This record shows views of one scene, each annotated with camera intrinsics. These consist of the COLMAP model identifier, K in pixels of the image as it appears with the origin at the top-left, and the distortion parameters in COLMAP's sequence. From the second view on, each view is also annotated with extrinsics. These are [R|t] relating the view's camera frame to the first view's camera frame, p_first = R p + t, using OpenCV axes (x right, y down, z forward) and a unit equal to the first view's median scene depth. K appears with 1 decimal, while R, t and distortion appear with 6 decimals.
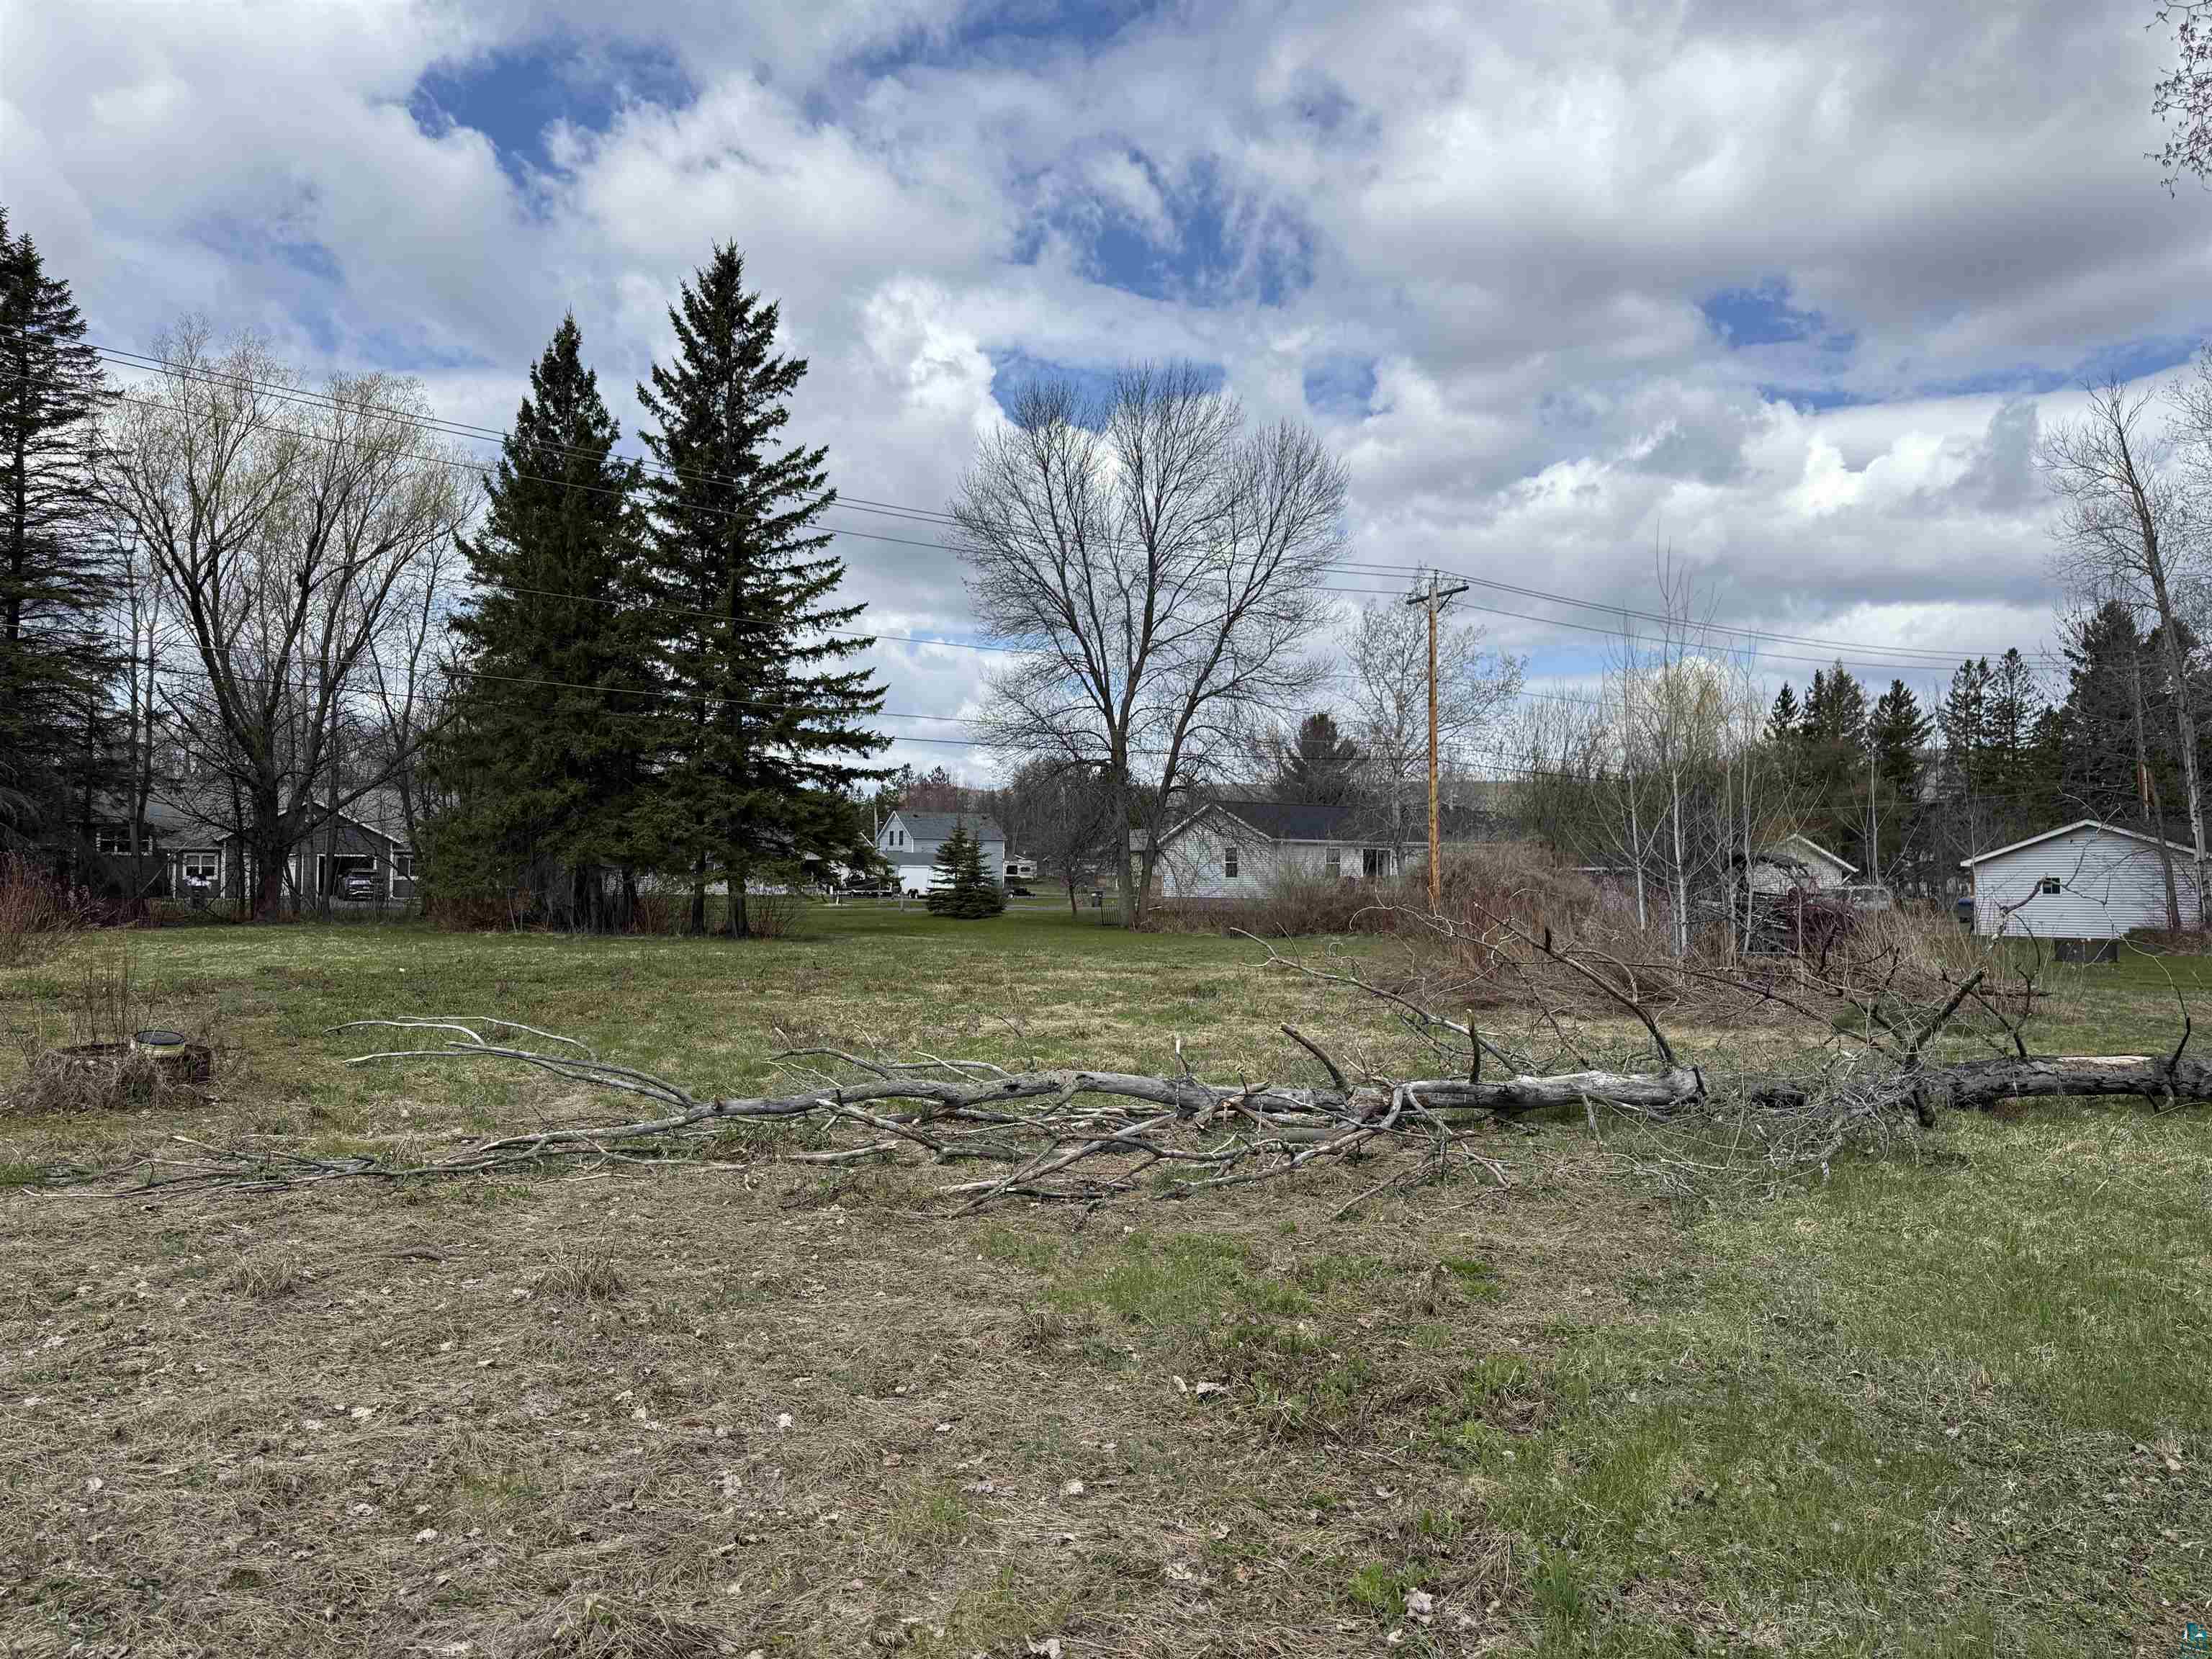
lens RADIAL K [[1517.9, 0, 1115.7], [0, 1517.9, 812.3], [0, 0, 1]] dist [0.137859, -0.144023]
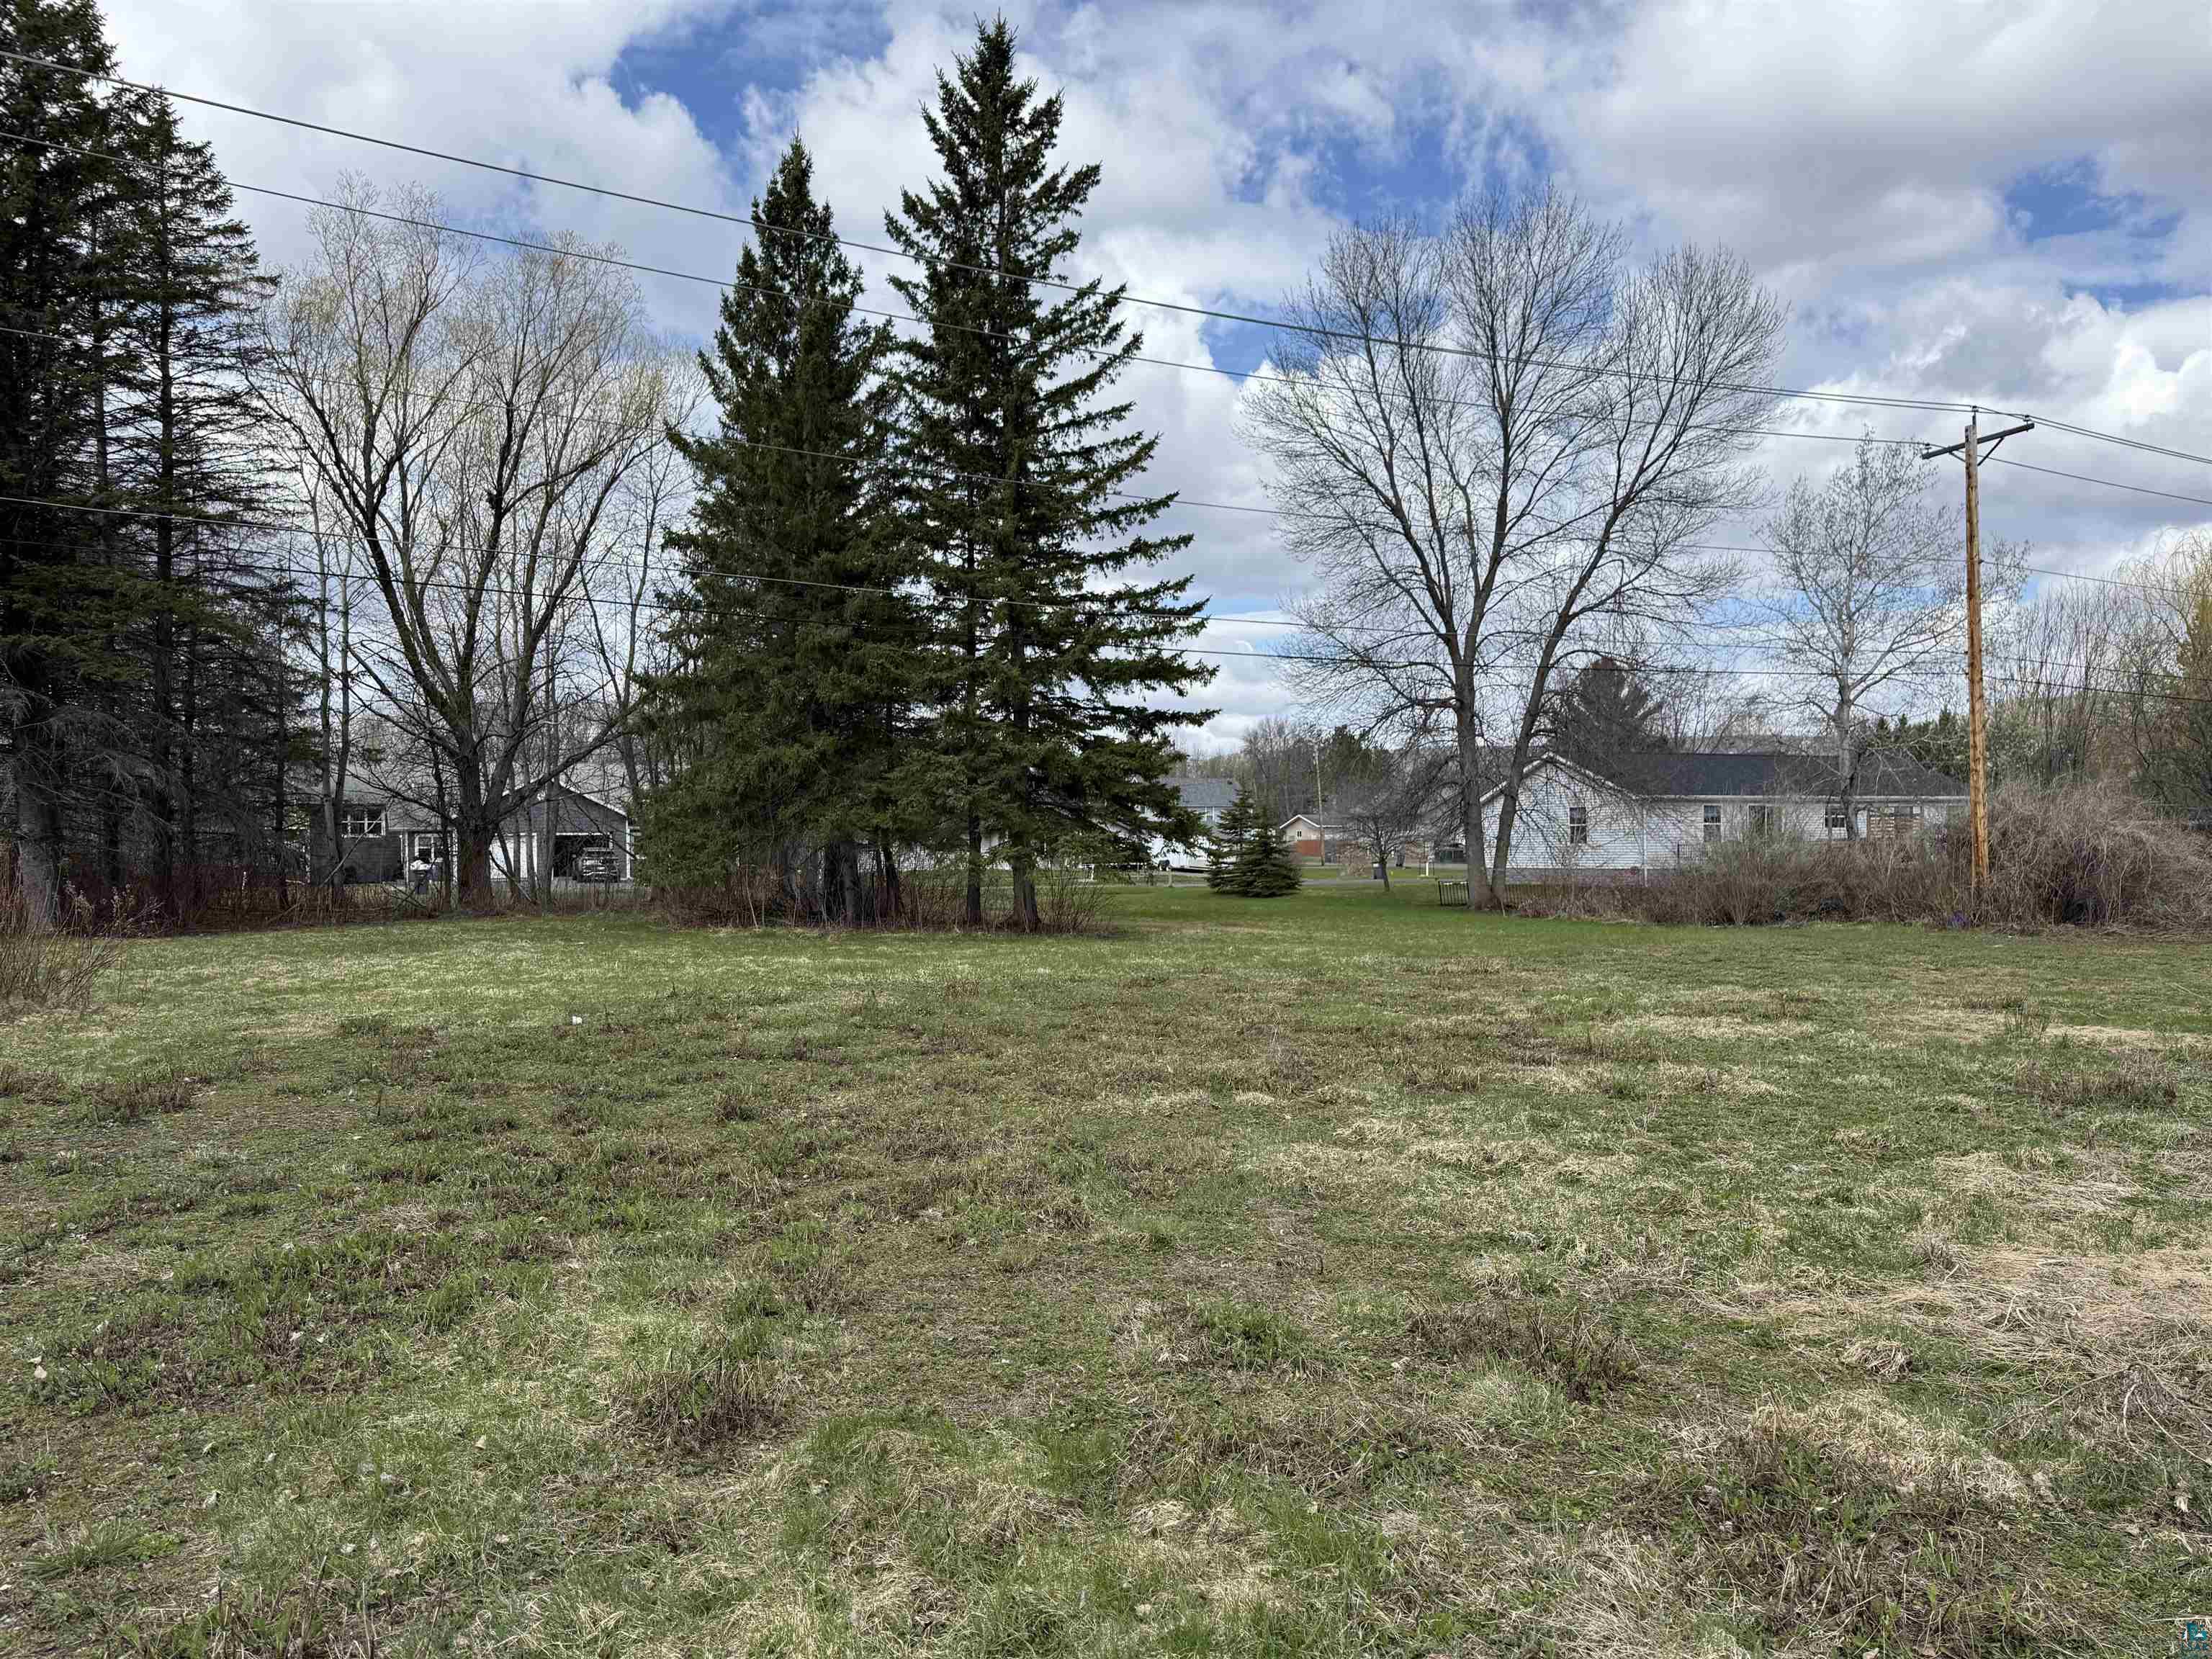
lens RADIAL K [[1517.9, 0, 1115.7], [0, 1517.9, 812.3], [0, 0, 1]] dist [0.137859, -0.144023]
pose [[0.991581, -0.019807, -0.127963, -0.100953], [0.022377, 0.999575, 0.018673, 0.007779], [0.127539, -0.021379, 0.991603, 0.241724]]
